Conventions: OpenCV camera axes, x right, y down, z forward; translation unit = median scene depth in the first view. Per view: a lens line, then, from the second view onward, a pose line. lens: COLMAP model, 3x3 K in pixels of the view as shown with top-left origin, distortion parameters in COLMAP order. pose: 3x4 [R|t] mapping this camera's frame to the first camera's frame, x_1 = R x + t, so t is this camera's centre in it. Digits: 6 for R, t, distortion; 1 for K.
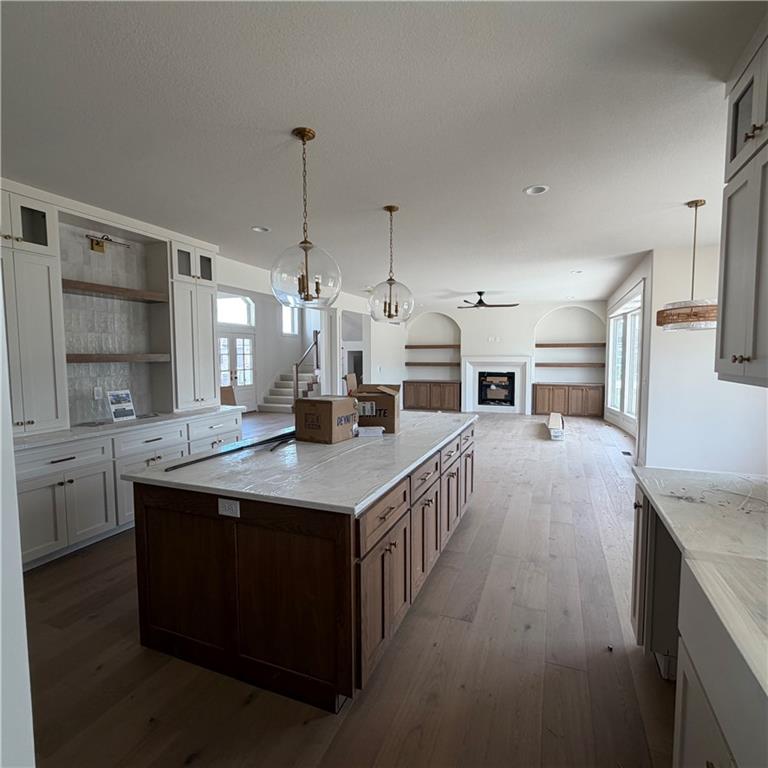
lens RADIAL K [[408.0, 0, 382.0], [0, 408.0, 384.7], [0, 0, 1]] dist [0.000945, -0.000183]
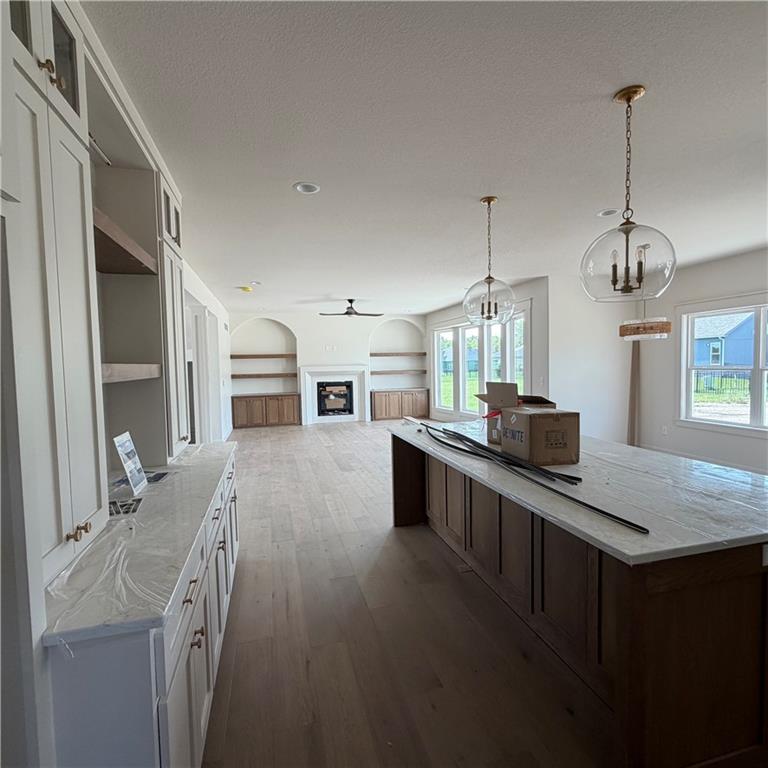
lens RADIAL K [[415.5, 0, 362.0], [0, 415.5, 387.0], [0, 0, 1]] dist [-0.000879, -0.000038]
pose [[0.807977, -0.046260, 0.587396, -0.258531], [0.060273, 0.998173, -0.004297, -0.009524], [-0.586124, 0.038876, 0.809288, 0.145622]]
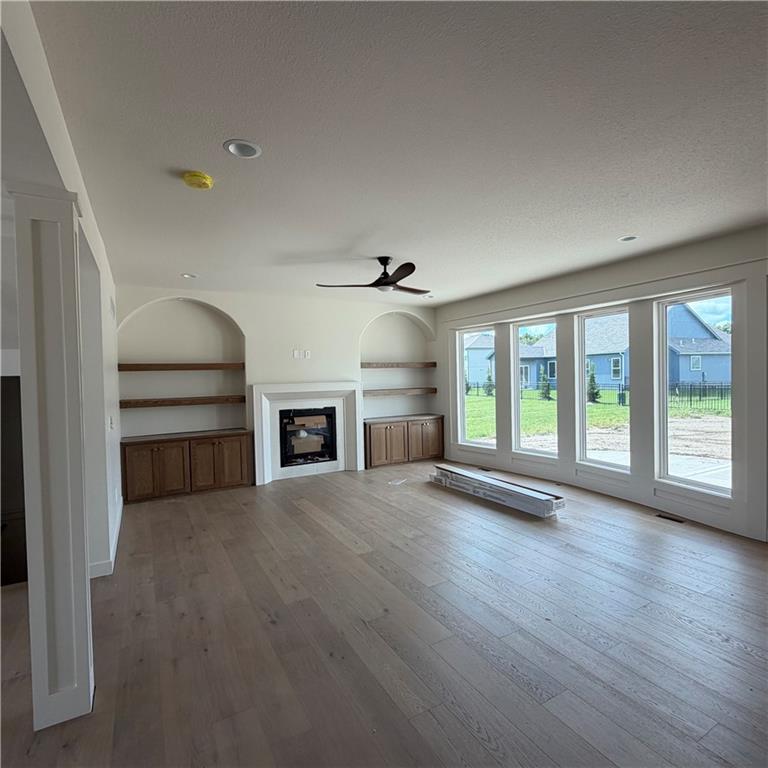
lens RADIAL K [[415.5, 0, 362.0], [0, 415.5, 387.0], [0, 0, 1]] dist [-0.000879, -0.000038]
pose [[0.621810, -0.033586, 0.782447, -0.150038], [0.075054, 0.997037, -0.016849, -0.046271], [-0.779563, 0.069203, 0.622489, 0.551095]]
